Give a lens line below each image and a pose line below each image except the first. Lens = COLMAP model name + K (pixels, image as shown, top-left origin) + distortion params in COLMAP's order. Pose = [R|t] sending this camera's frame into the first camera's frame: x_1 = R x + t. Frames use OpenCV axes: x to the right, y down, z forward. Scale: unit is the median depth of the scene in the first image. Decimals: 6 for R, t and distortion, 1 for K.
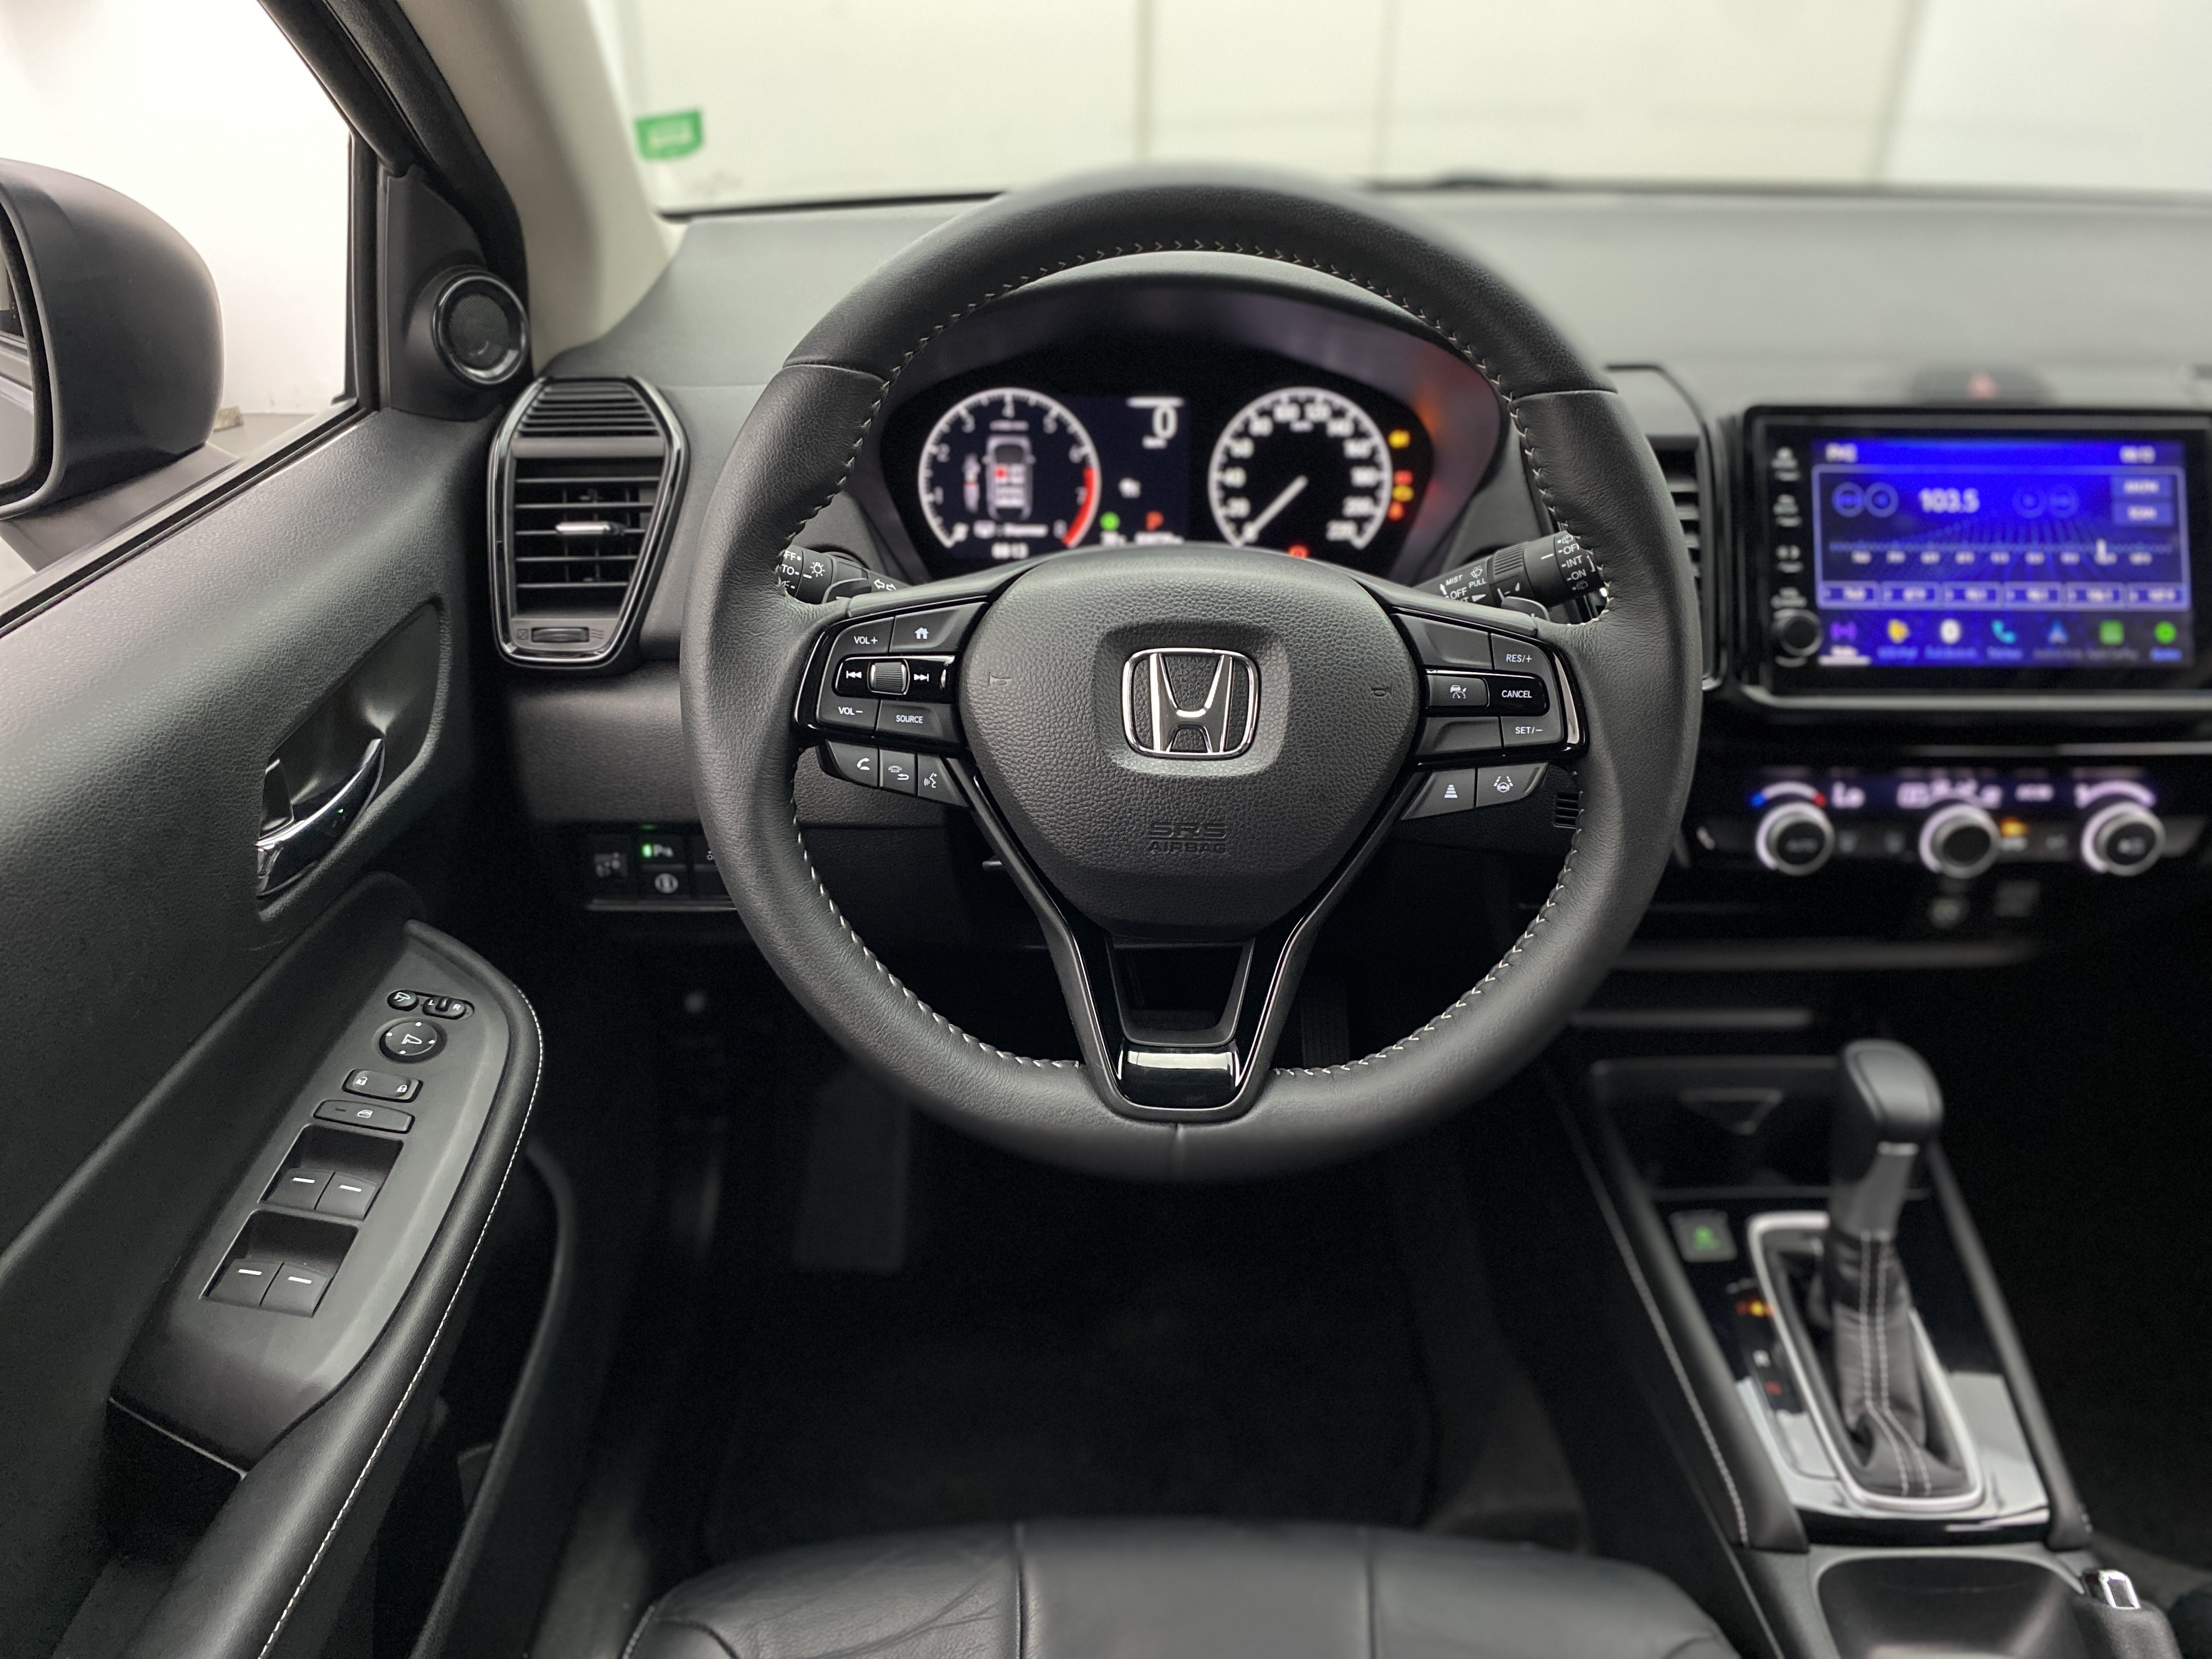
lens RADIAL K [[1742.9, 0, 1117.4], [0, 1742.9, 833.2], [0, 0, 1]] dist [0.015715, -0.002711]
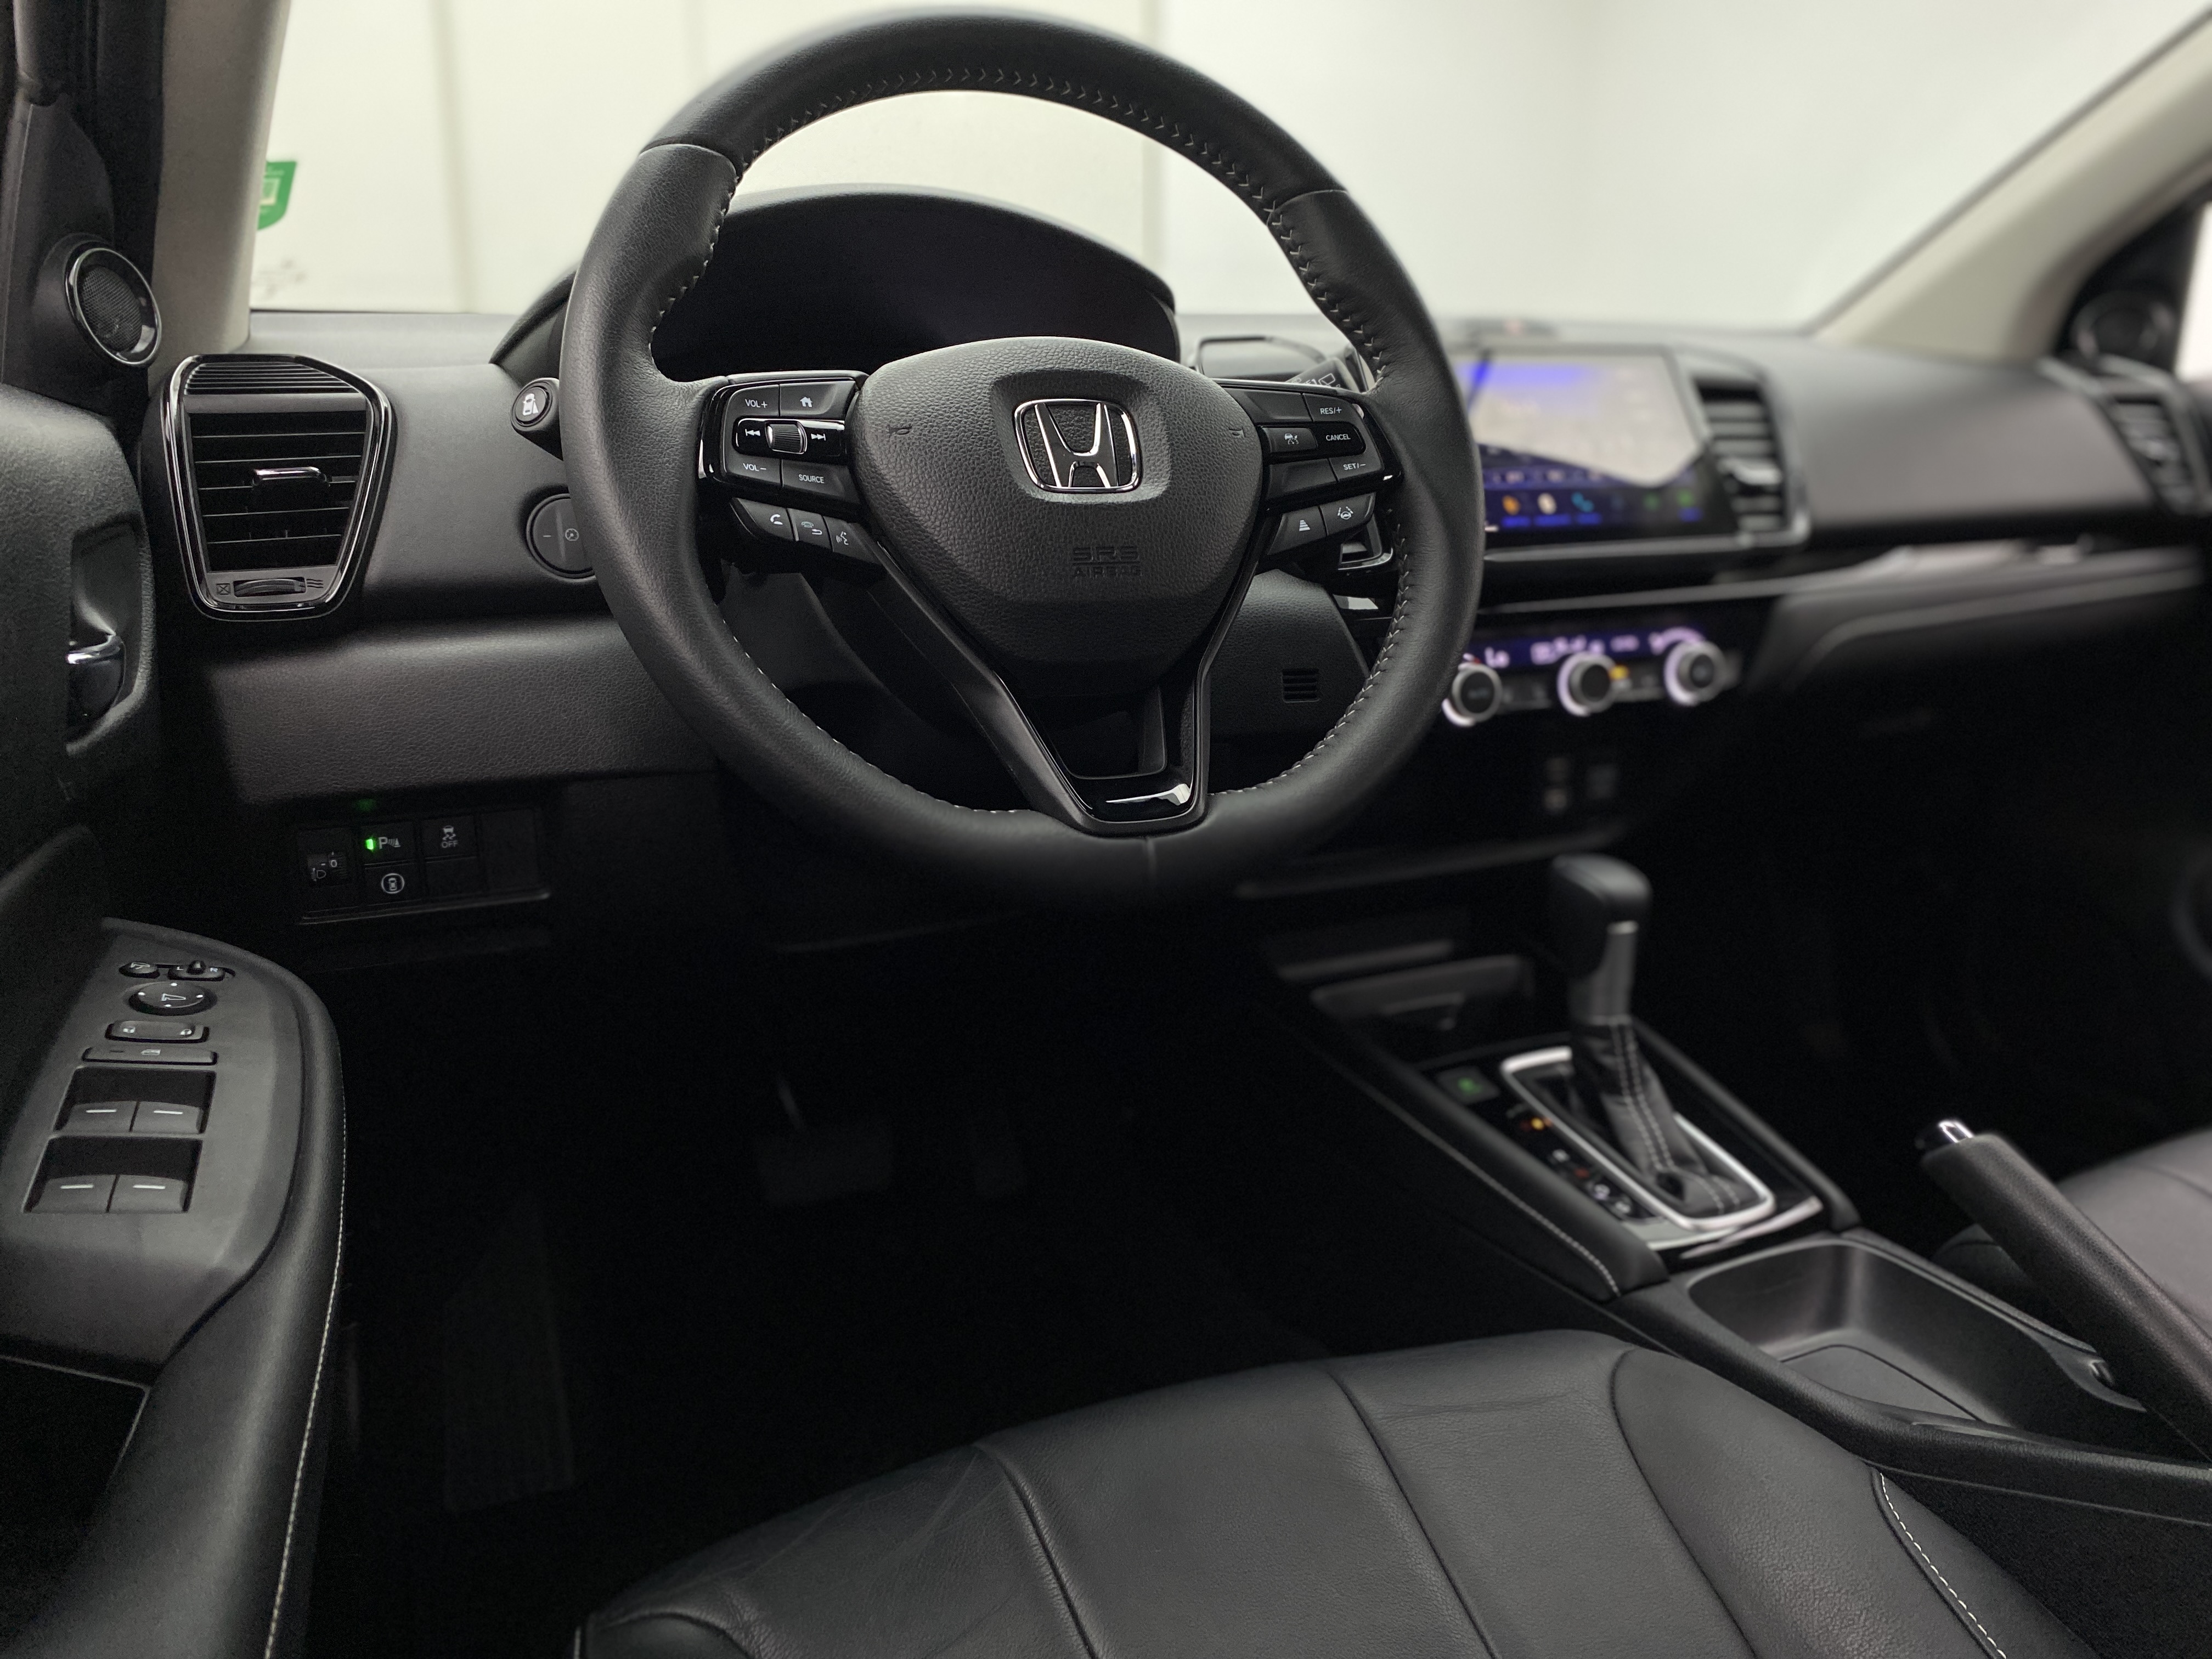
lens RADIAL K [[1711.9, 0, 1104.9], [0, 1711.9, 820.9], [0, 0, 1]] dist [0.004037, -0.000416]
pose [[0.918161, -0.112355, 0.379942, -0.278228], [0.203225, 0.956744, -0.208183, 0.277375], [-0.340117, 0.268360, 0.901279, 0.094061]]
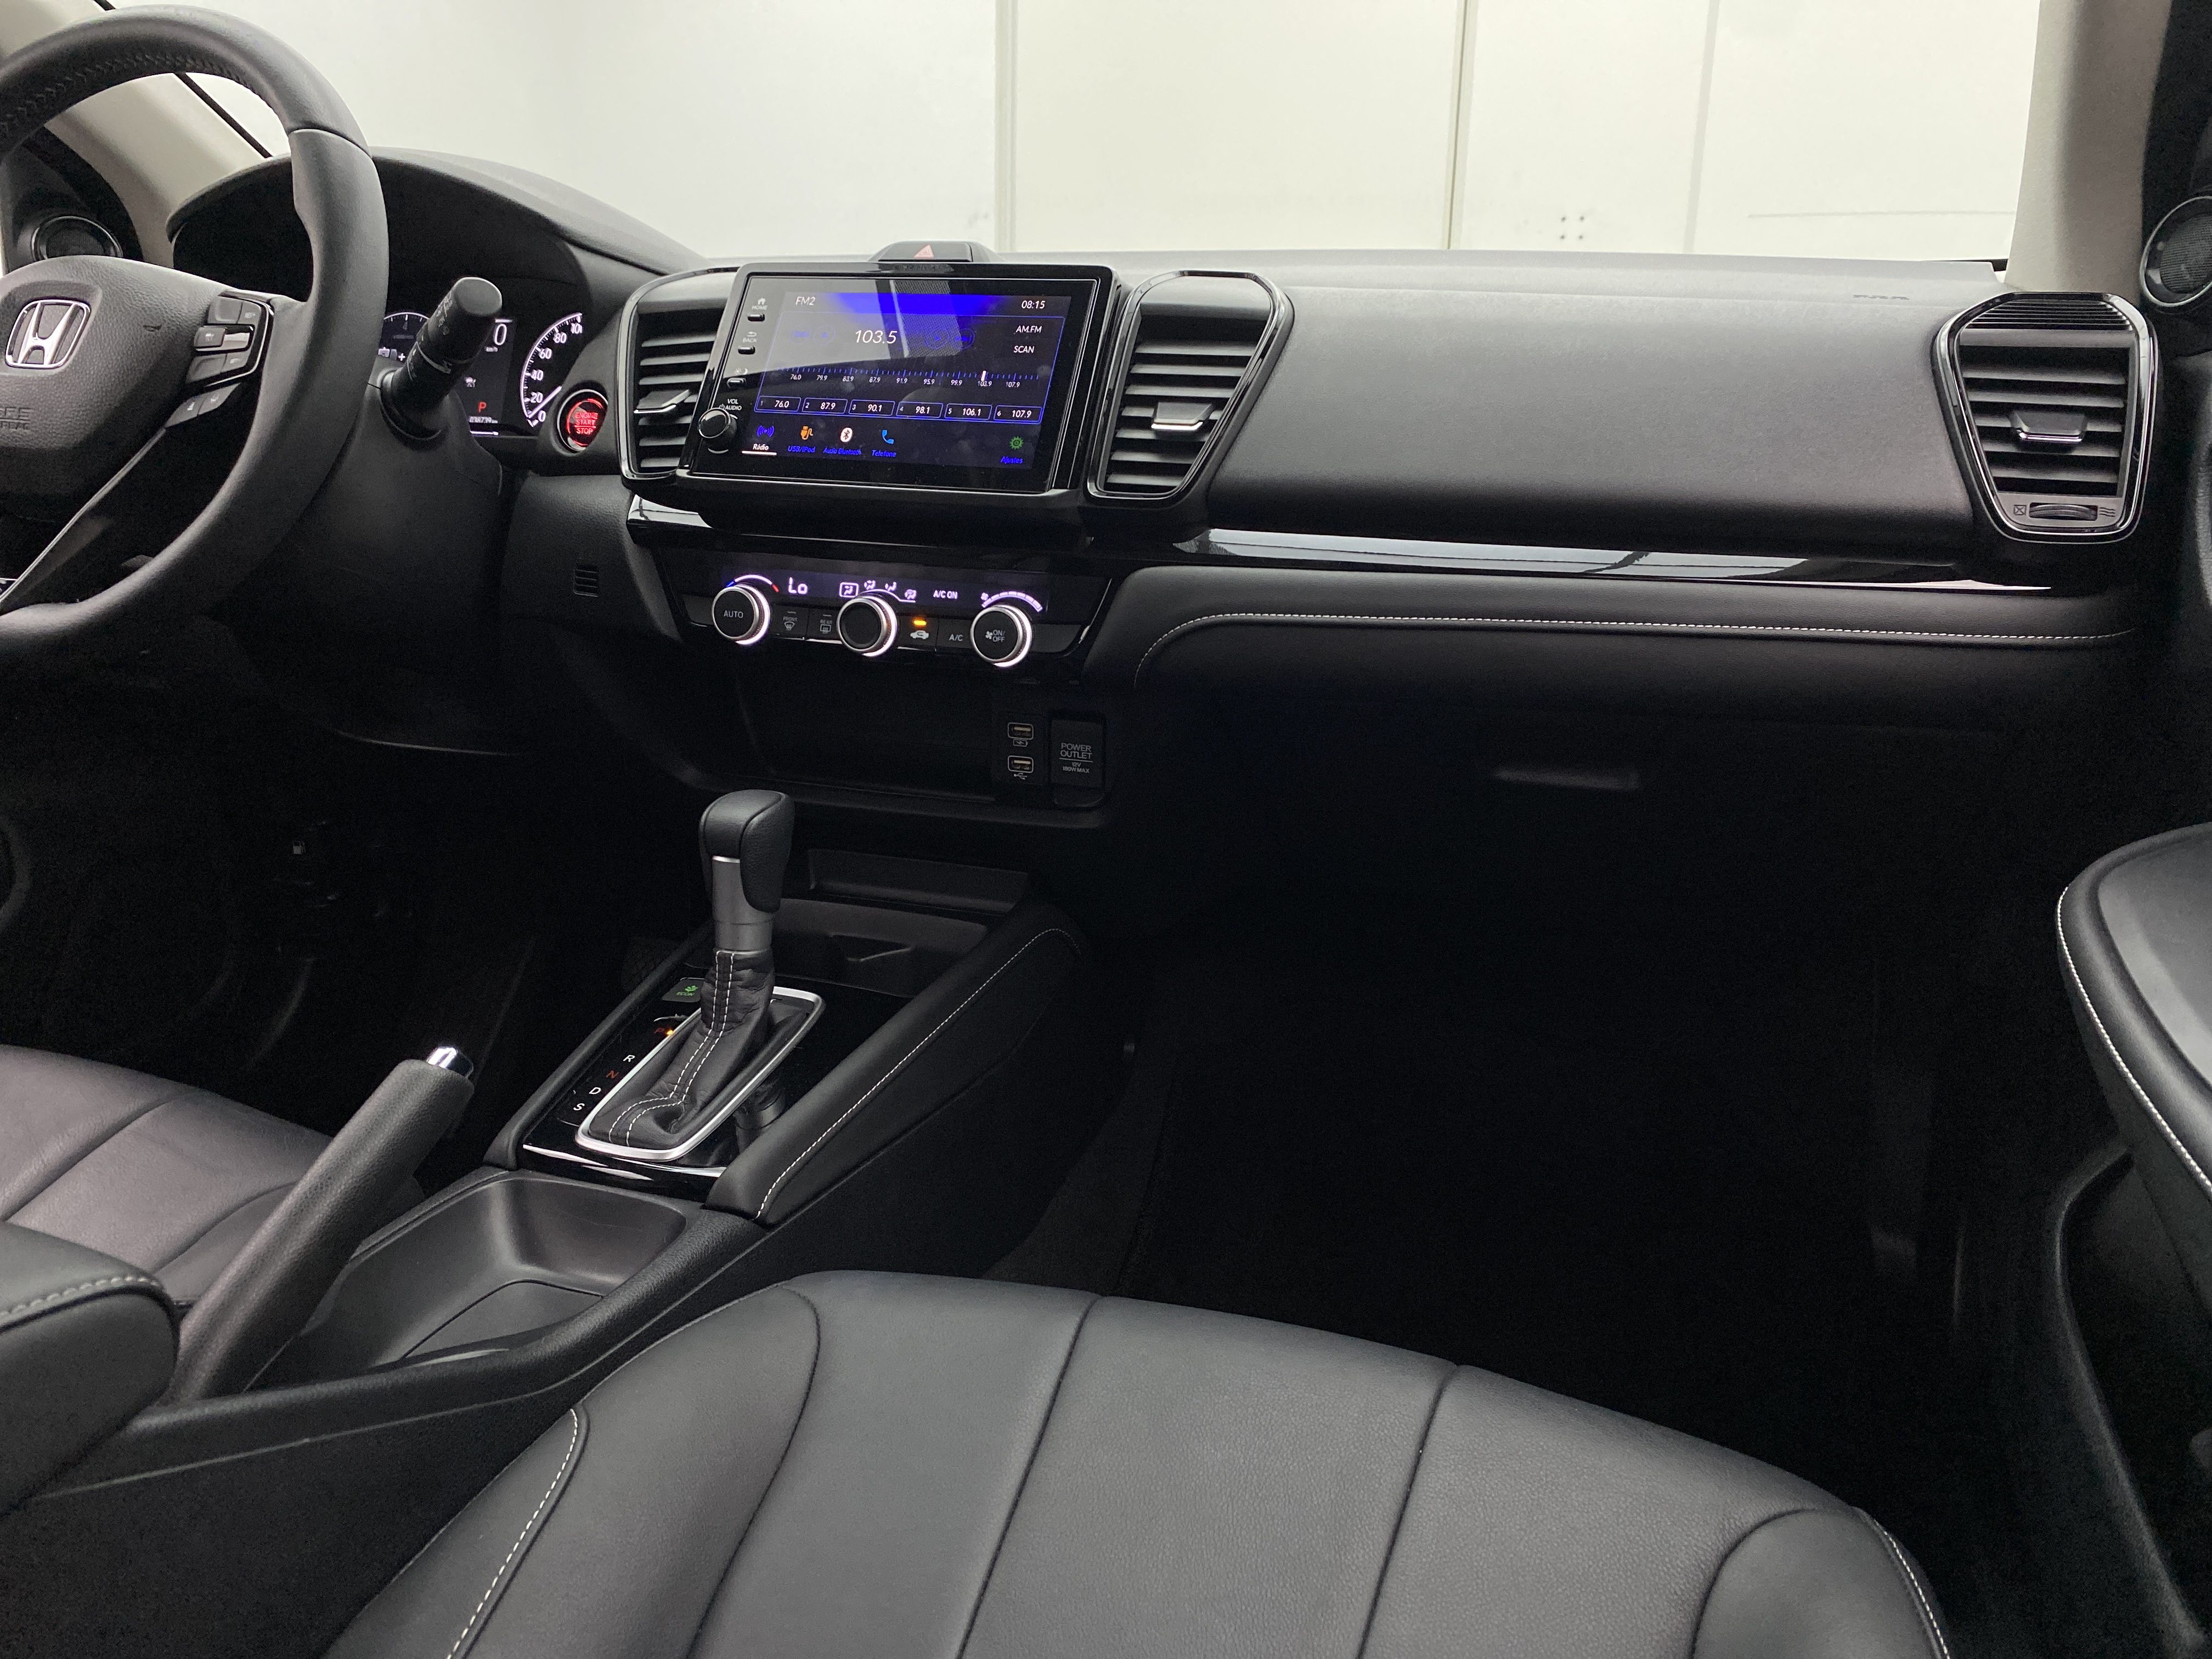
lens RADIAL K [[1670.3, 0, 1131.0], [0, 1670.3, 836.6], [0, 0, 1]] dist [0.045122, -0.004682]
pose [[0.938196, 0.101249, -0.330965, 1.051409], [-0.174967, 0.963811, -0.201135, 0.338122], [0.298623, 0.246612, 0.921958, 0.079190]]
